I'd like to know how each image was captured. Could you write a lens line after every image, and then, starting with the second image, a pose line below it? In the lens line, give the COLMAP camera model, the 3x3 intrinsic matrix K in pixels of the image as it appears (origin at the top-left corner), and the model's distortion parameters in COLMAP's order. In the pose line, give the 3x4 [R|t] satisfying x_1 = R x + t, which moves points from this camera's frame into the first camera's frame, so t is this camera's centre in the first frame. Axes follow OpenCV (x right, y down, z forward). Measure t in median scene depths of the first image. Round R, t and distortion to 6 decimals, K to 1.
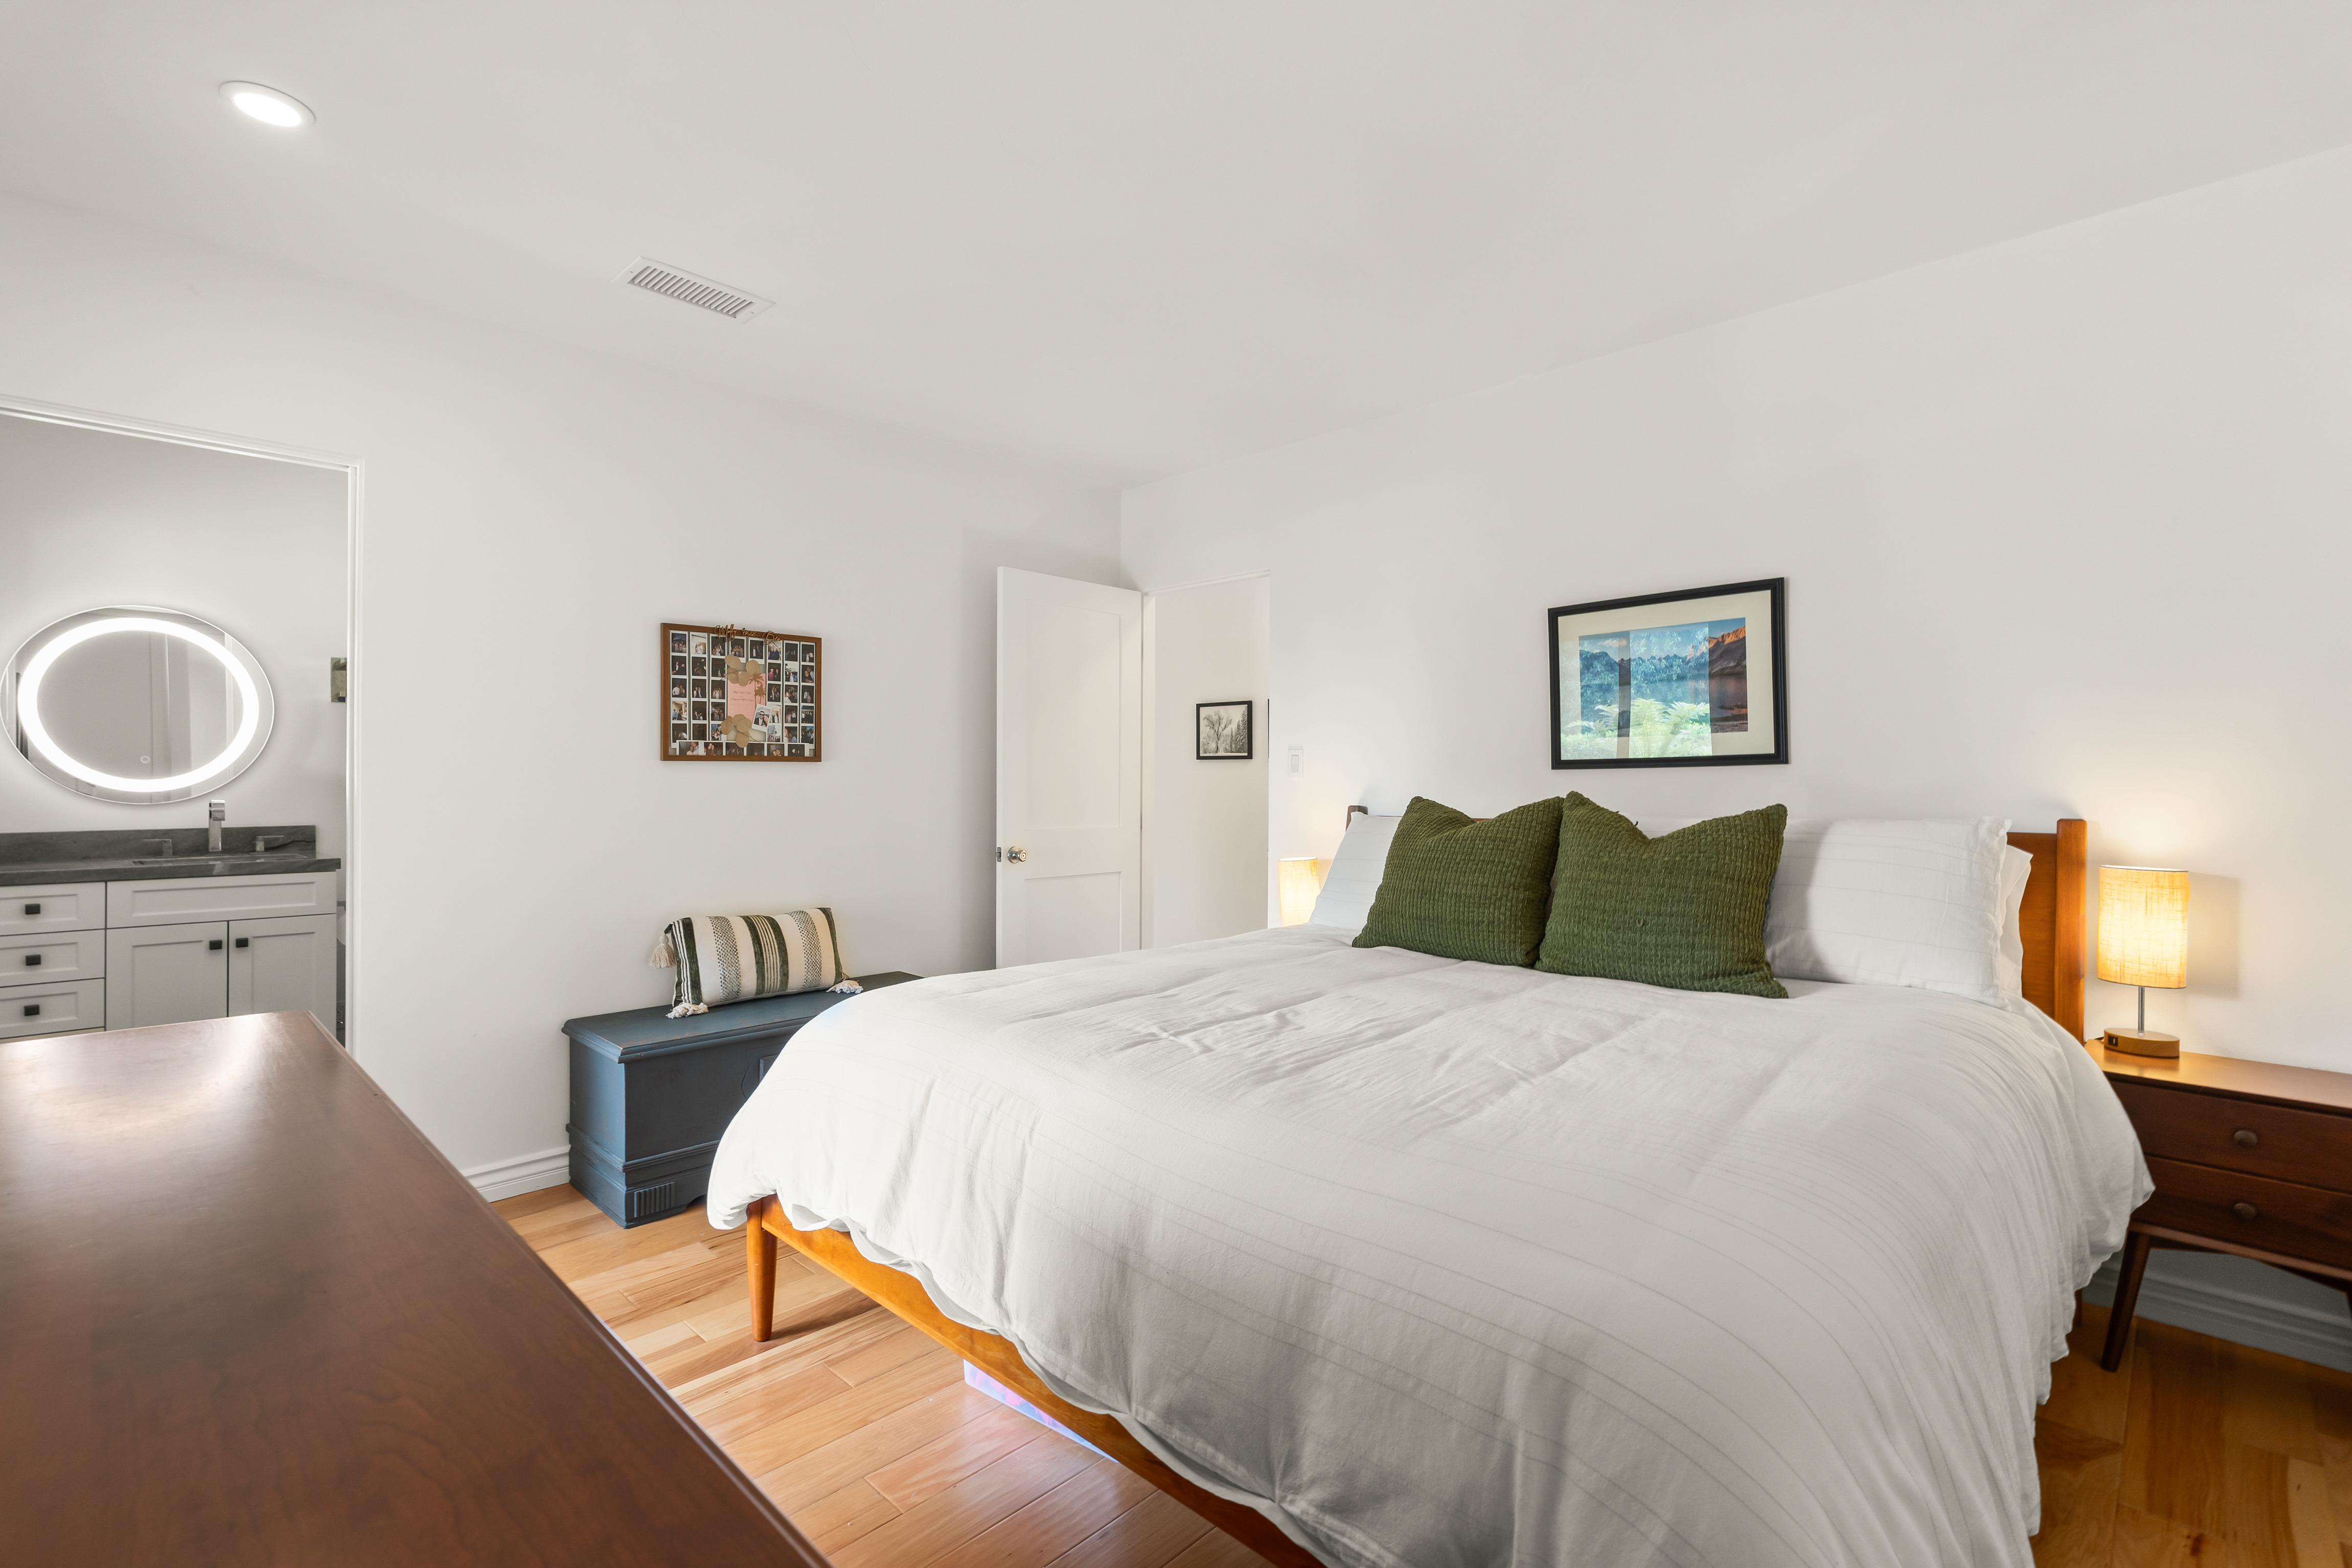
lens RADIAL K [[1046.1, 0, 1175.0], [0, 1046.1, 788.7], [0, 0, 1]] dist [-0.002229, 0.000045]
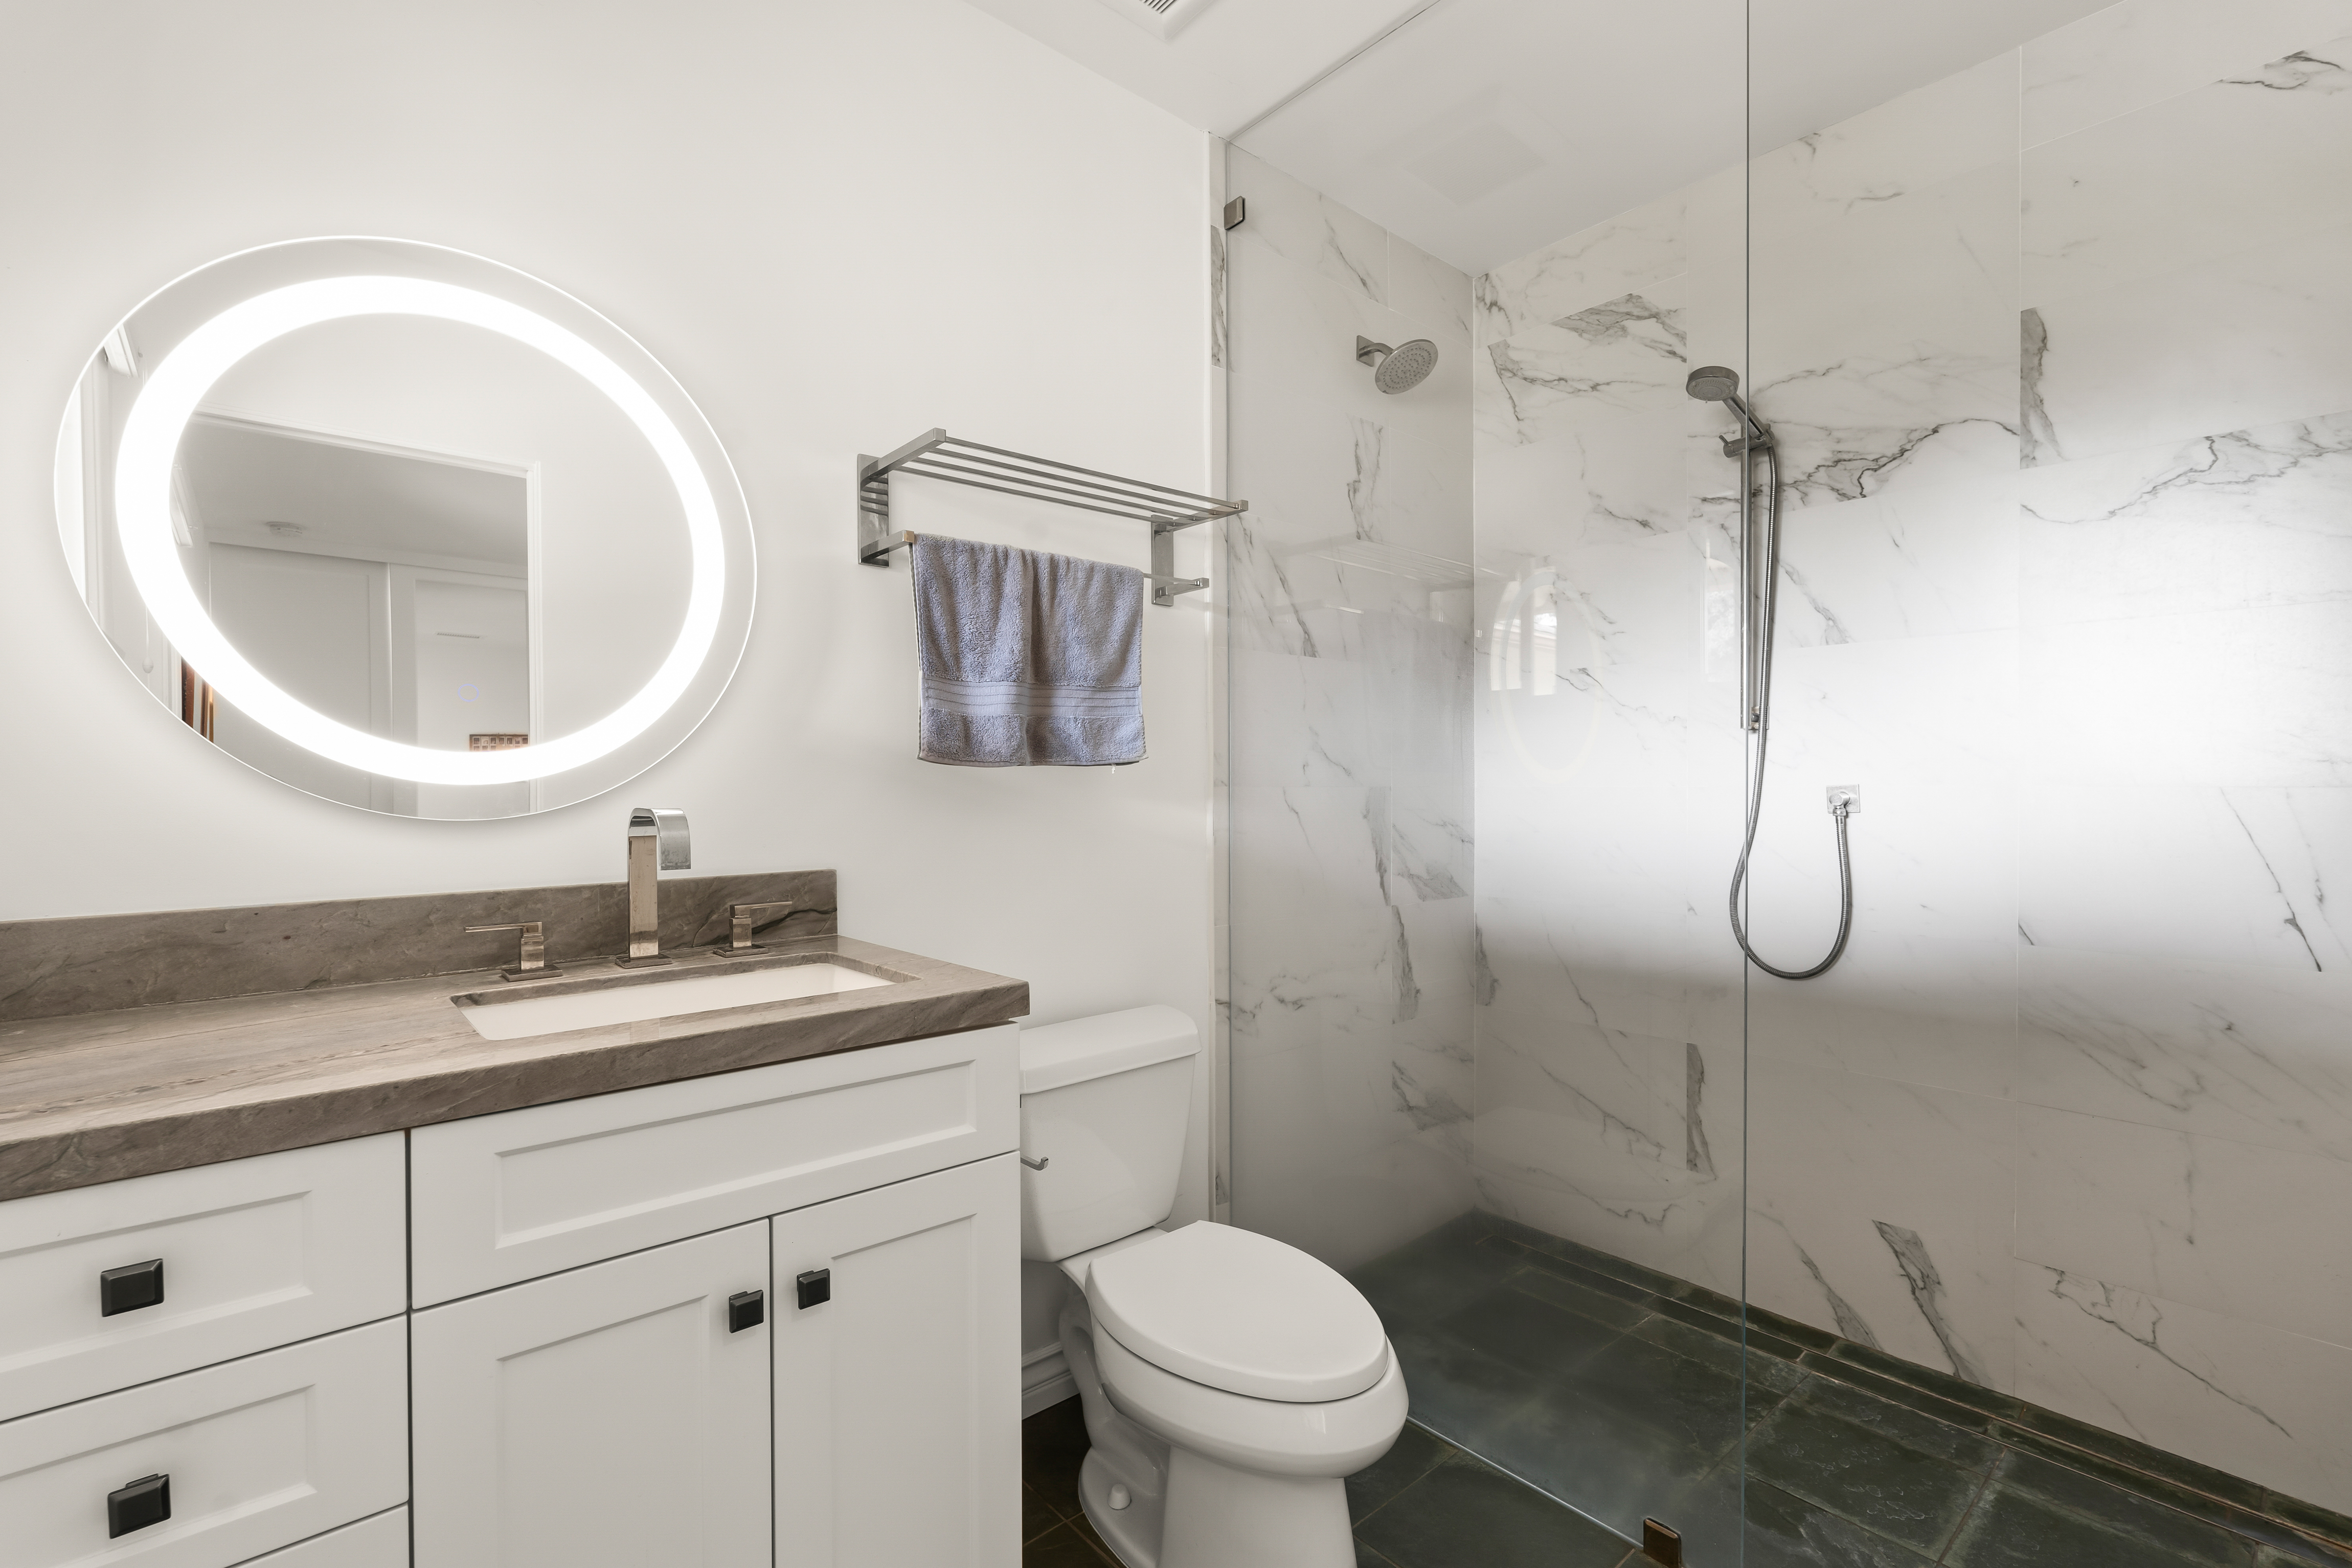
lens RADIAL K [[1046.1, 0, 1175.0], [0, 1046.1, 788.7], [0, 0, 1]] dist [-0.002229, 0.000045]
pose [[0.994991, -0.011554, -0.099291, -0.722992], [0.011709, 0.999931, 0.000974, 0.007280], [0.099273, -0.002131, 0.995058, 0.681572]]
